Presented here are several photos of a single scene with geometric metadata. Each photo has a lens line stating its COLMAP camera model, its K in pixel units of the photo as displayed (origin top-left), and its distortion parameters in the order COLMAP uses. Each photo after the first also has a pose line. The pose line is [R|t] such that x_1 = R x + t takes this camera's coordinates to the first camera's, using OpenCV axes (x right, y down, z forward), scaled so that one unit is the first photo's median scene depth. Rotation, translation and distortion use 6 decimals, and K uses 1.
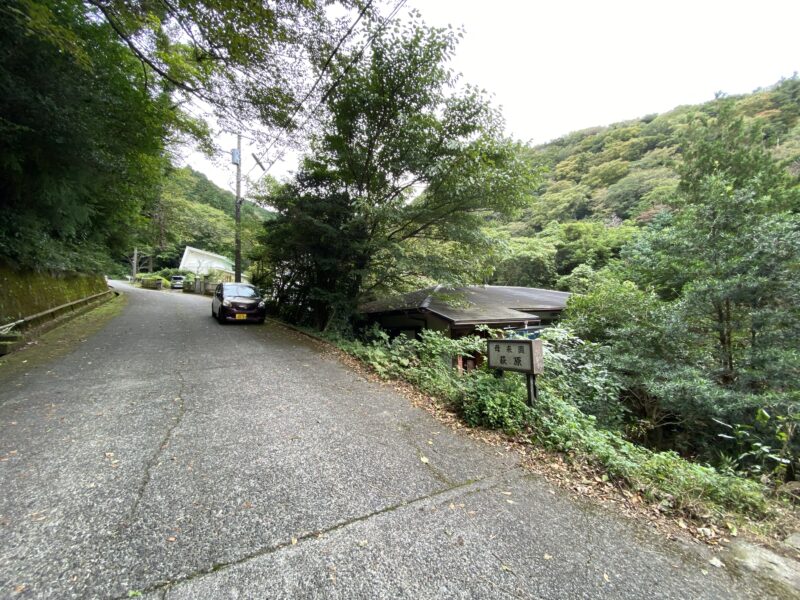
lens RADIAL K [[325.7, 0, 398.0], [0, 325.7, 302.6], [0, 0, 1]] dist [0.028770, -0.028422]
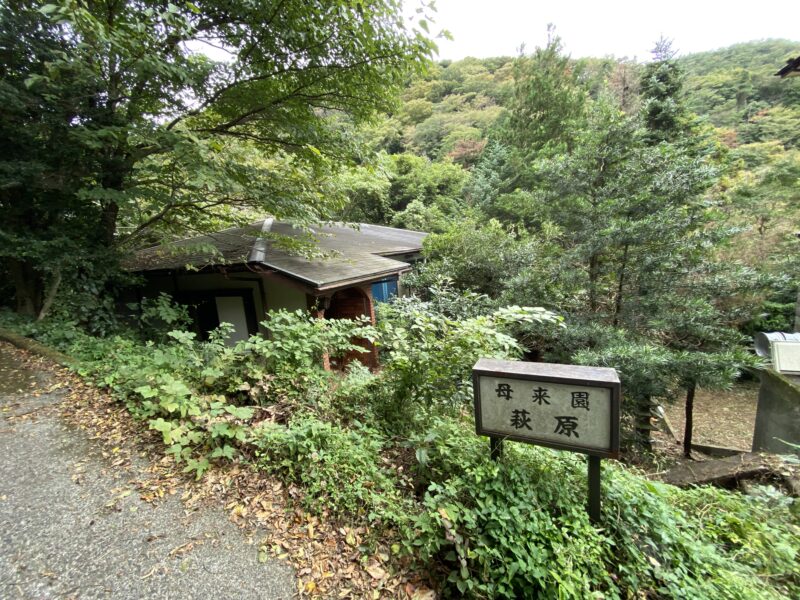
lens RADIAL K [[325.7, 0, 398.0], [0, 325.7, 302.6], [0, 0, 1]] dist [0.028770, -0.028422]
pose [[0.861757, -0.113732, 0.494408, -0.001698], [0.014898, 0.979800, 0.199423, -0.017463], [-0.507102, -0.164489, 0.846044, 0.231354]]
